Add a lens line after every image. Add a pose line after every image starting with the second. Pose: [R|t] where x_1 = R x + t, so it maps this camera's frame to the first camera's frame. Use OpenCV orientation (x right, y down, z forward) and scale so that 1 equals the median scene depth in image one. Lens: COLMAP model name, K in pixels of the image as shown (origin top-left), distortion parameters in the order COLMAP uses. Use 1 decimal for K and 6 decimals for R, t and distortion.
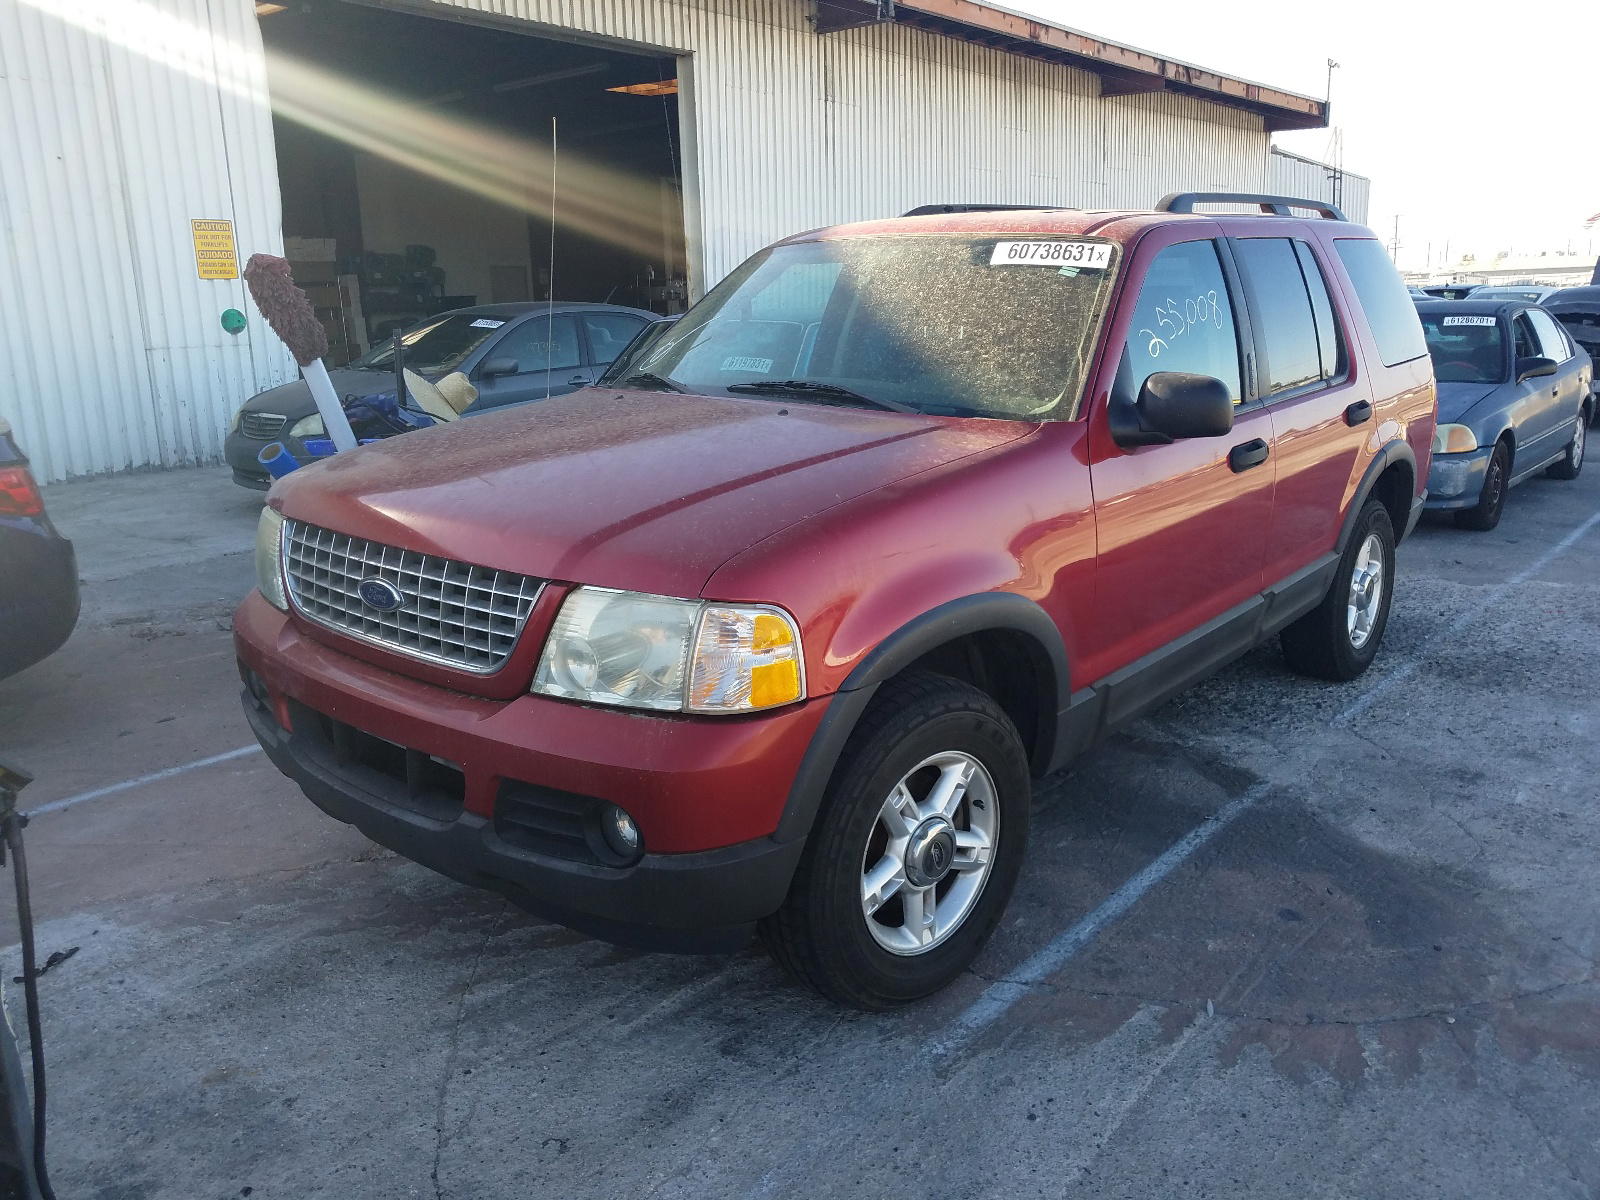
lens RADIAL K [[1242.6, 0, 804.6], [0, 1242.6, 600.9], [0, 0, 1]] dist [0.011707, -0.009715]
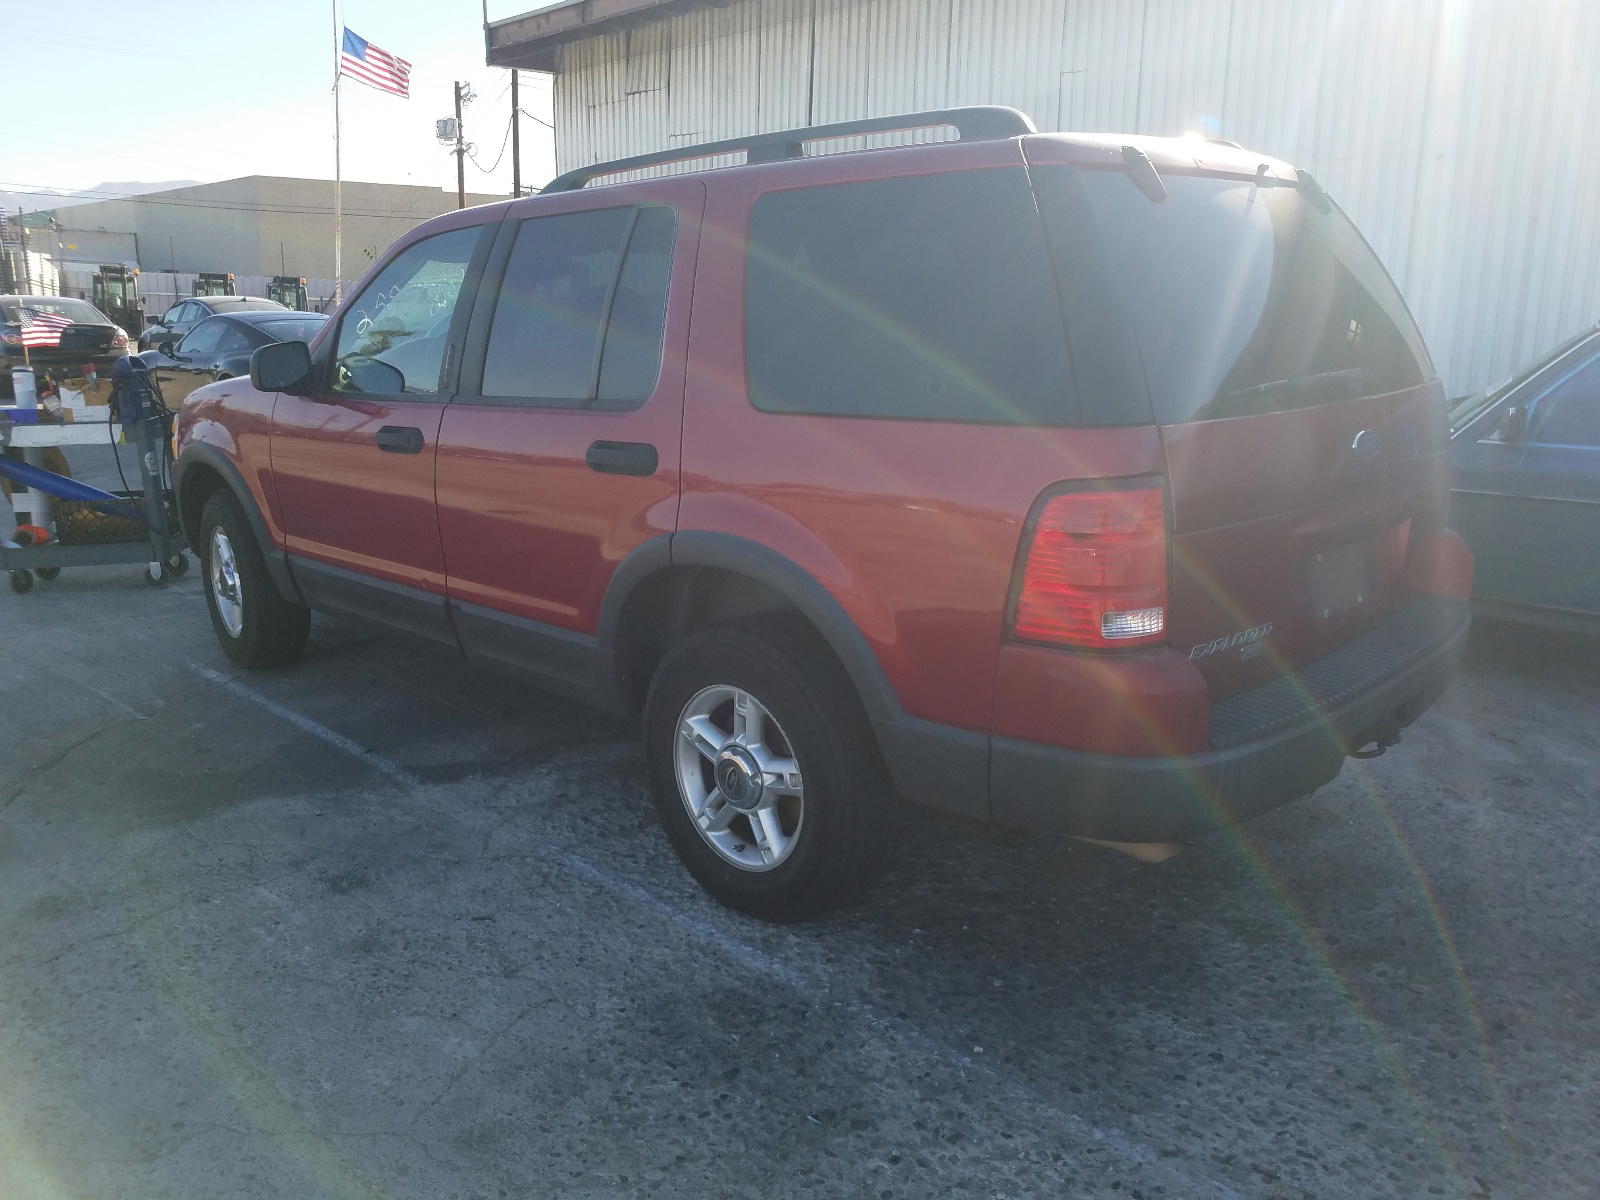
lens RADIAL K [[1242.6, 0, 798.9], [0, 1242.6, 600.6], [0, 0, 1]] dist [0.011707, -0.009715]
pose [[-0.077902, 0.238890, -0.967917, 1.241655], [-0.245216, 0.936450, 0.250860, -0.301136], [0.966333, 0.256891, -0.014372, 1.249870]]
